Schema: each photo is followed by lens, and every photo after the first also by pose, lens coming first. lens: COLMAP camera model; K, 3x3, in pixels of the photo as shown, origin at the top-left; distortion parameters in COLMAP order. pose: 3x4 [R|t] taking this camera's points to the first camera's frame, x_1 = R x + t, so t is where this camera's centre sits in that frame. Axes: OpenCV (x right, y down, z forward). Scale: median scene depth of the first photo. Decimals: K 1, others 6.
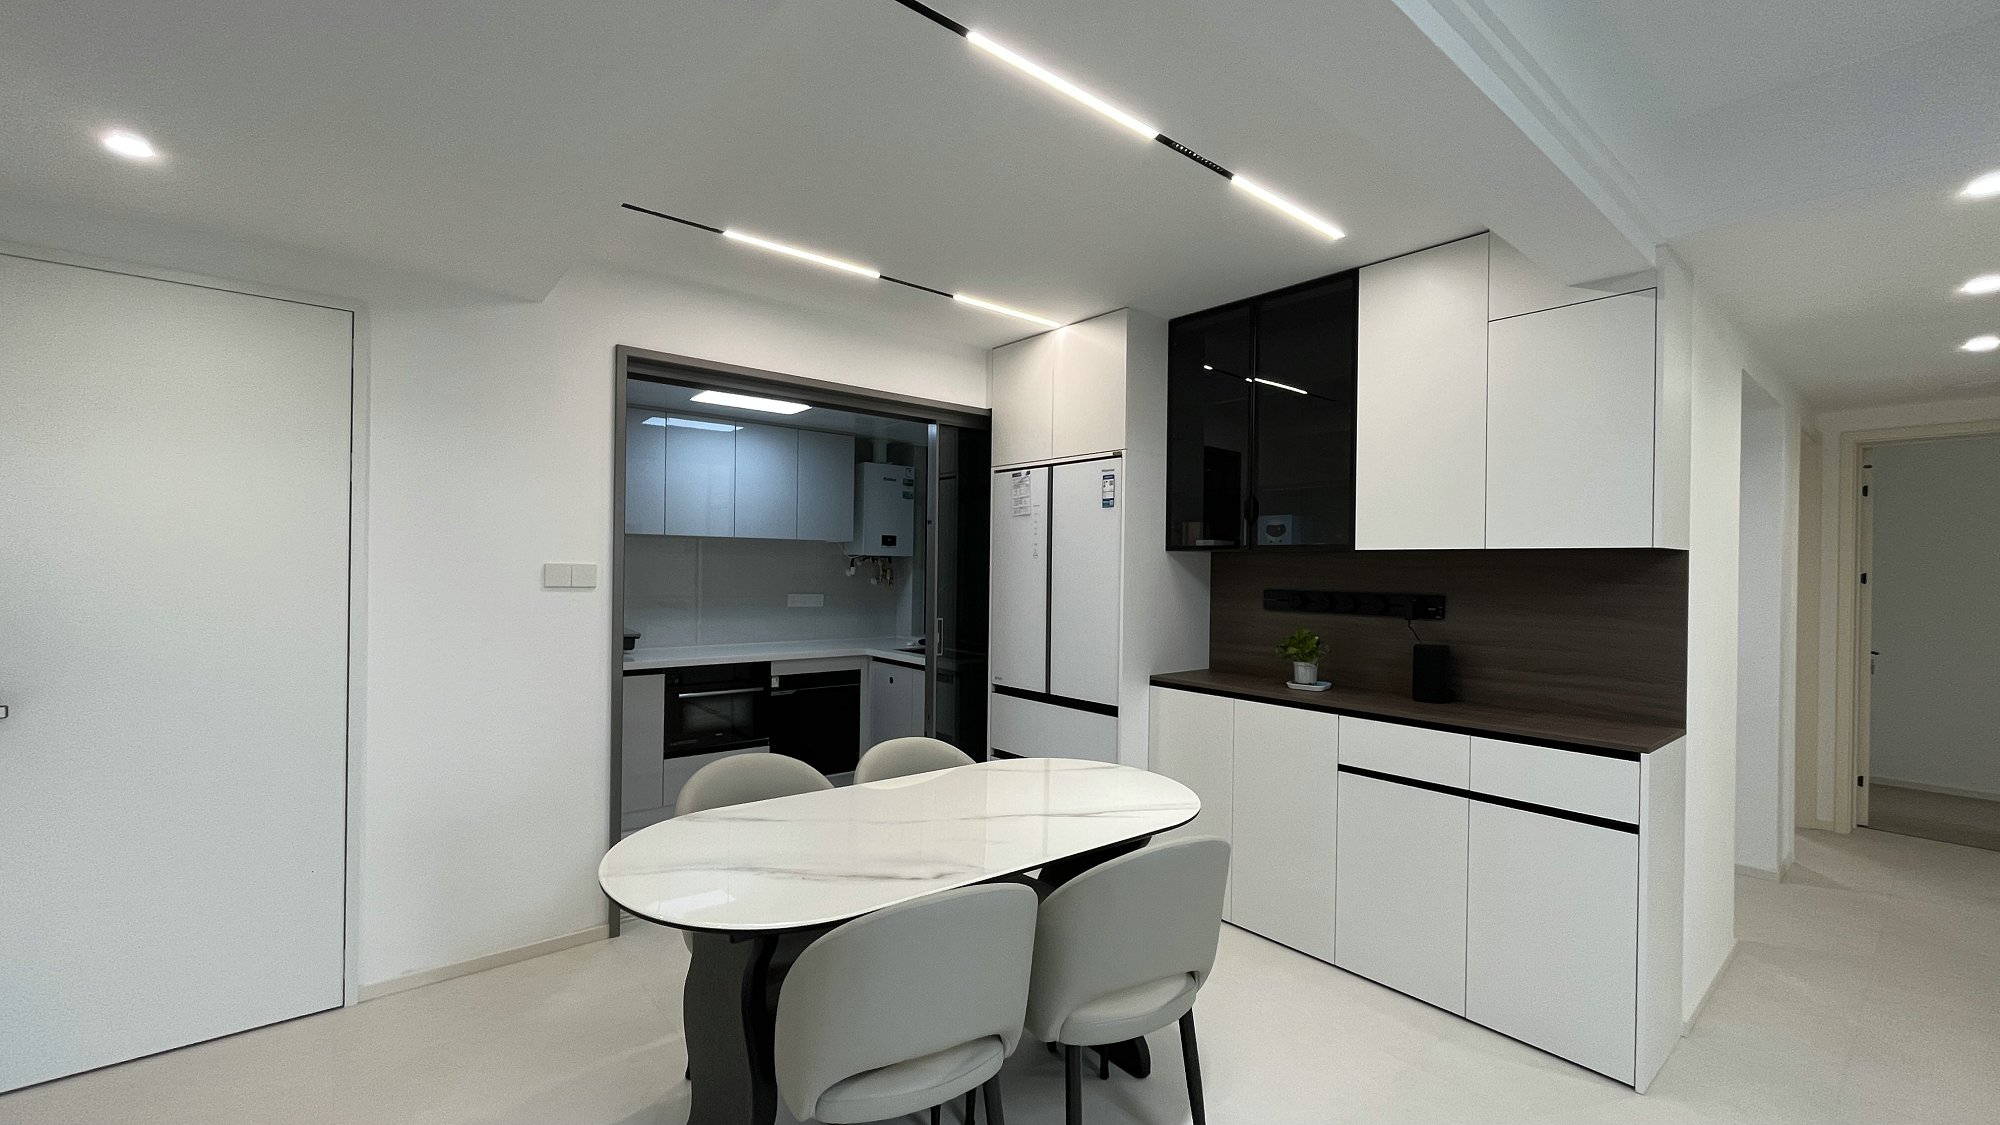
lens RADIAL K [[808.6, 0, 996.7], [0, 808.6, 567.9], [0, 0, 1]] dist [-0.004058, 0.000781]
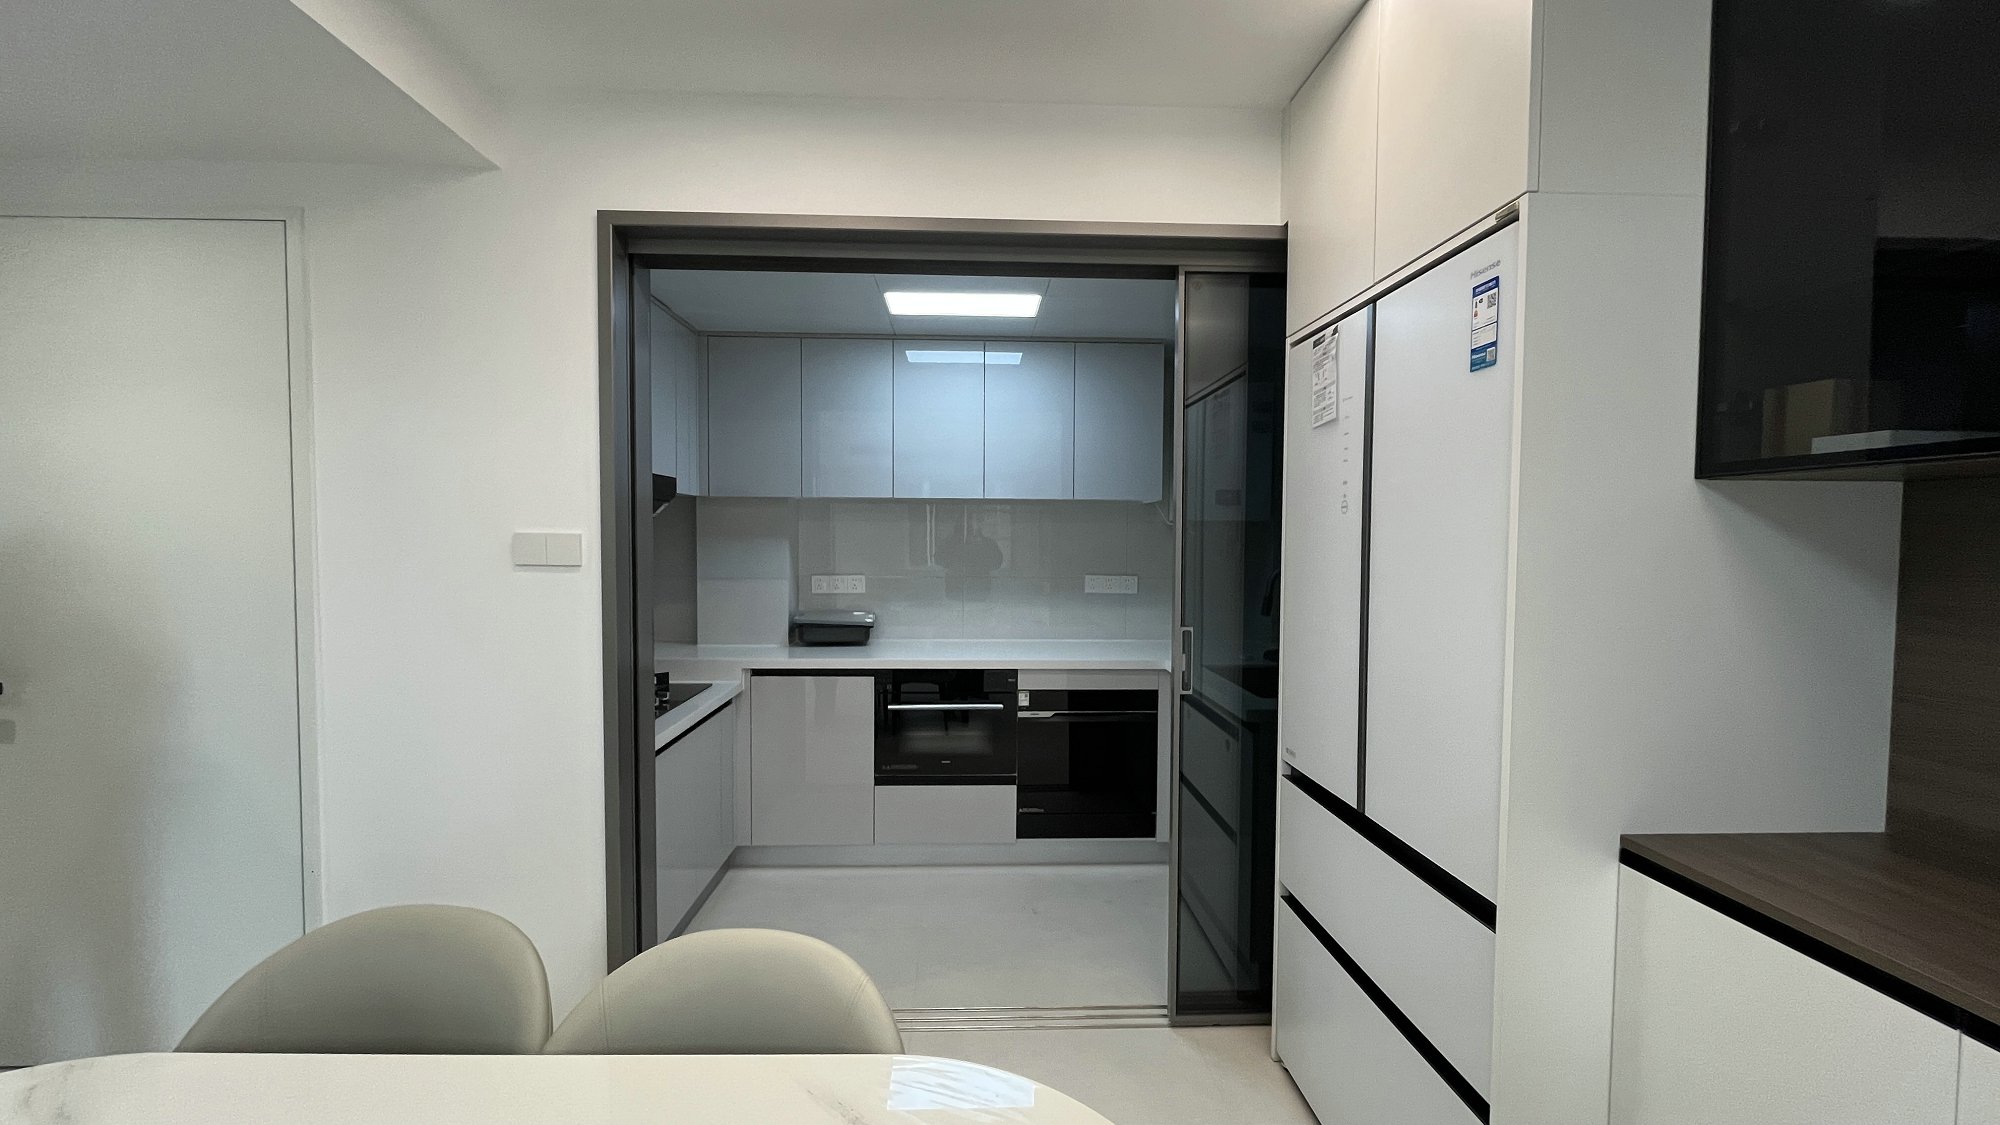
lens RADIAL K [[808.6, 0, 996.7], [0, 808.6, 567.9], [0, 0, 1]] dist [-0.004058, 0.000781]
pose [[0.796902, 0.014603, -0.603932, 0.182767], [0.004822, 0.999522, 0.030531, 0.004640], [0.604089, -0.027242, 0.796451, 0.556191]]
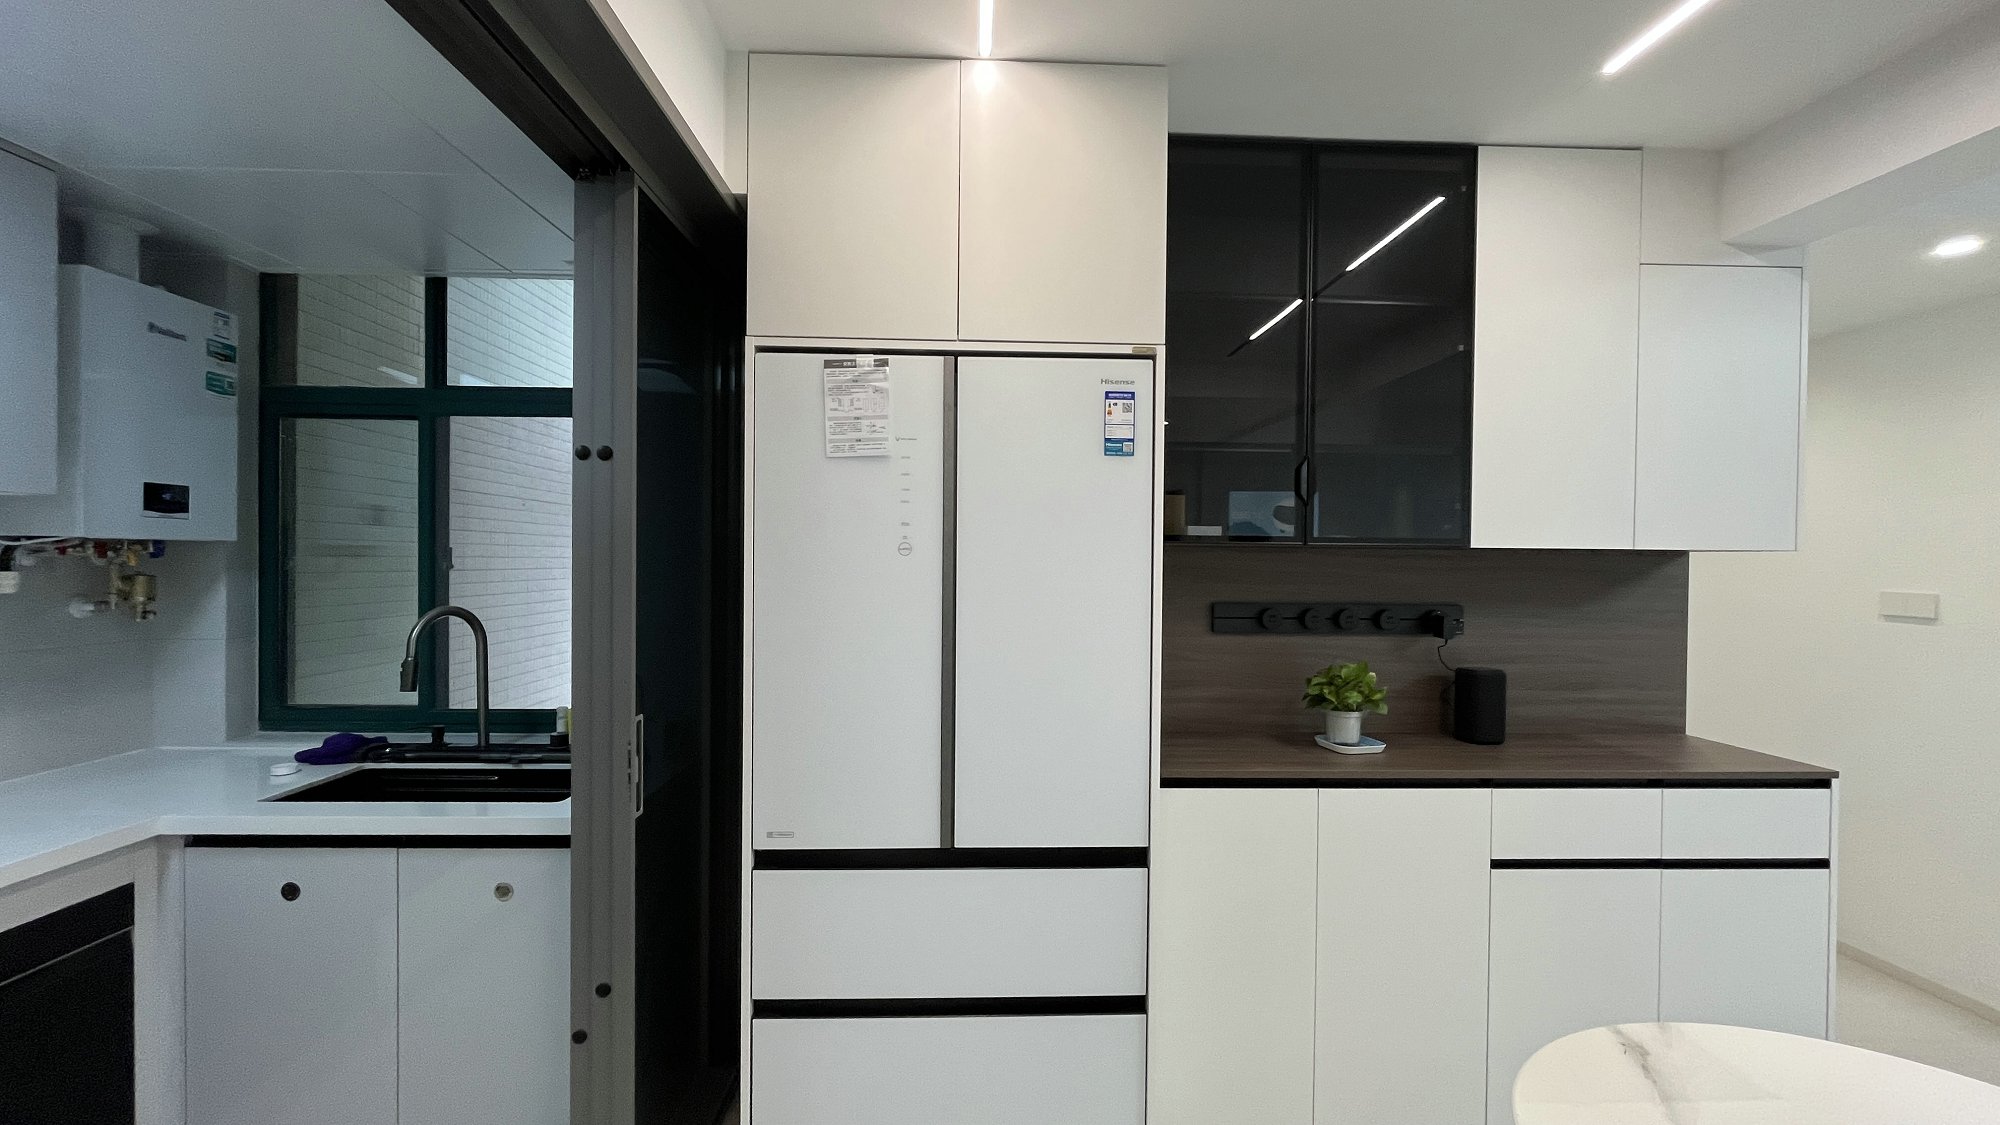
lens RADIAL K [[808.6, 0, 996.7], [0, 808.6, 567.9], [0, 0, 1]] dist [-0.004058, 0.000781]
pose [[0.610382, -0.015882, 0.791948, -0.302647], [-0.000916, 0.999784, 0.020757, -0.015697], [-0.792106, -0.013395, 0.610236, 0.743367]]
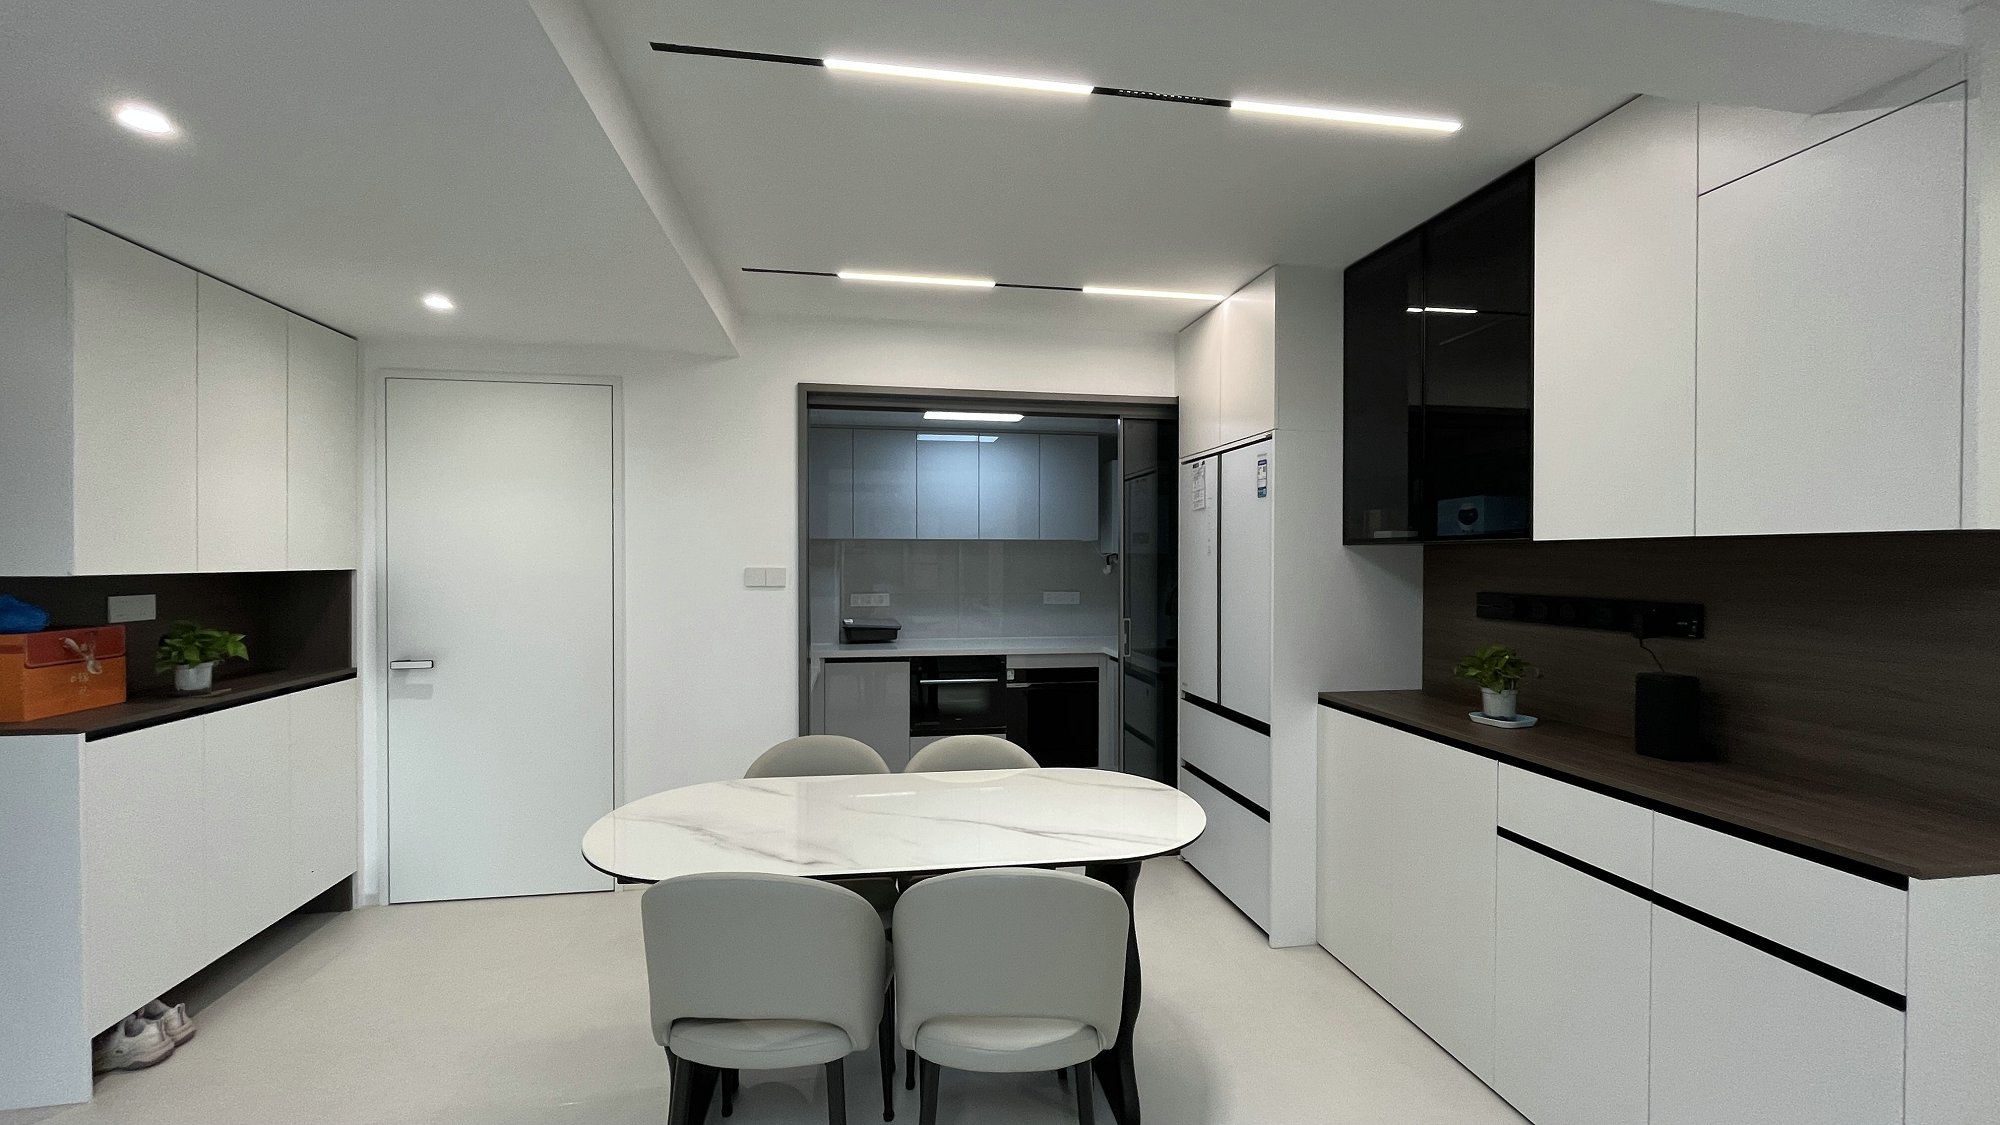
lens RADIAL K [[808.6, 0, 996.7], [0, 808.6, 567.9], [0, 0, 1]] dist [-0.004058, 0.000781]
pose [[0.866321, -0.007081, -0.499437, 0.321174], [0.010230, 0.999941, 0.003567, -0.004237], [0.499383, -0.008200, 0.866343, 0.095647]]
